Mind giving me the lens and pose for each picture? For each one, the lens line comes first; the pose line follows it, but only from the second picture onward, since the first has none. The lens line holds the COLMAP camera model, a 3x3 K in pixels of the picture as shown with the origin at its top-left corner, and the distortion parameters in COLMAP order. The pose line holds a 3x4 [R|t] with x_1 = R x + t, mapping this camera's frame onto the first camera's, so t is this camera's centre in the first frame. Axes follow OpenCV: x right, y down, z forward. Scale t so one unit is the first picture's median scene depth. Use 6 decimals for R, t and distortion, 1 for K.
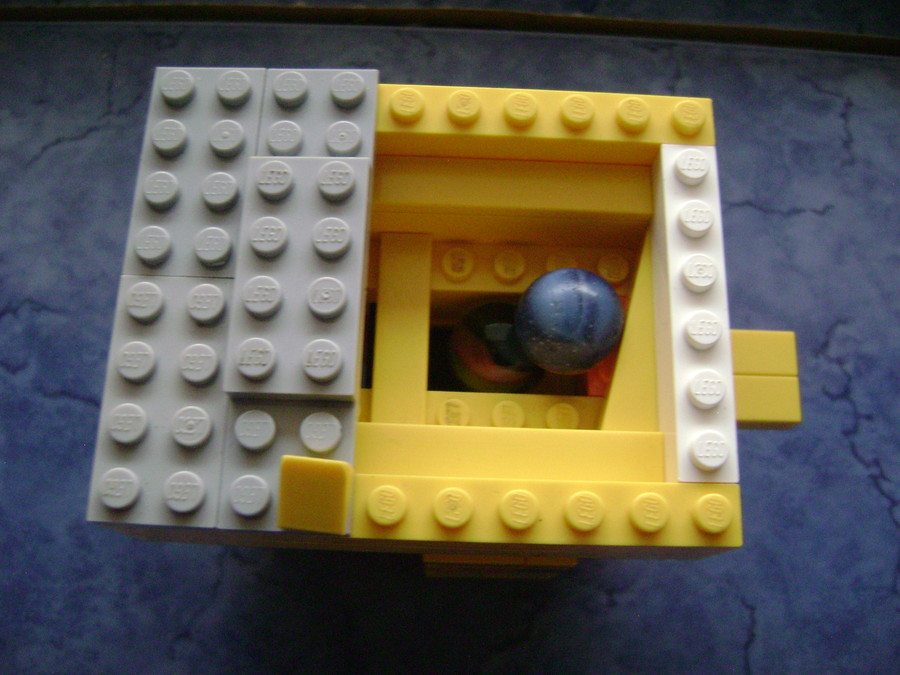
lens RADIAL K [[889.1, 0, 450.0], [0, 889.1, 337.5], [0, 0, 1]] dist [-0.177078, 0.041082]
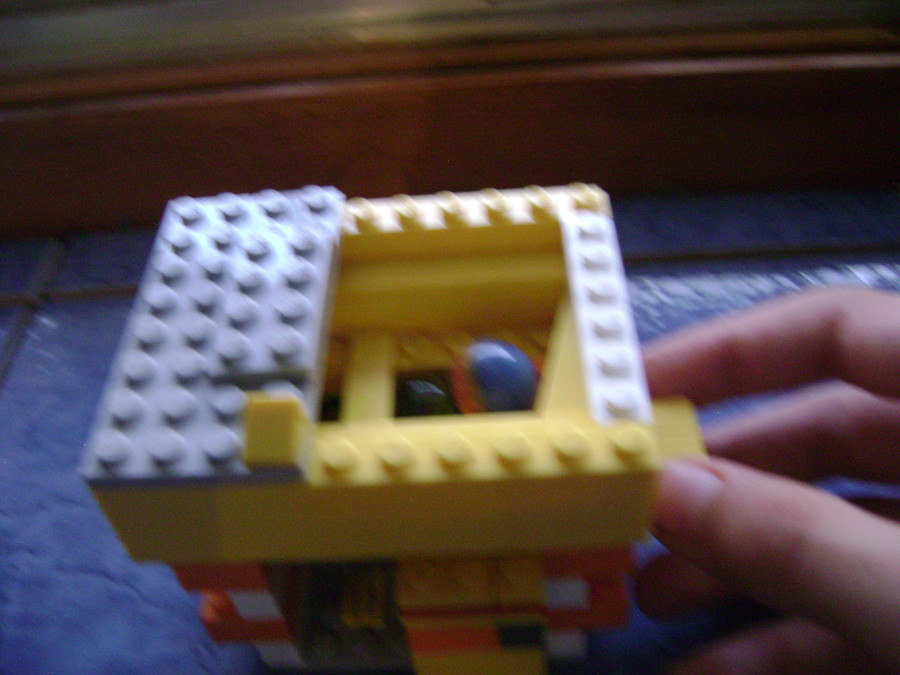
lens RADIAL K [[916.3, 0, 450.0], [0, 916.3, 337.5], [0, 0, 1]] dist [-0.169046, 0.039007]
pose [[0.995545, -0.087011, -0.036329, 0.114794], [0.060104, 0.882471, -0.466510, 0.550912], [0.072651, 0.462248, 0.883770, -0.096808]]
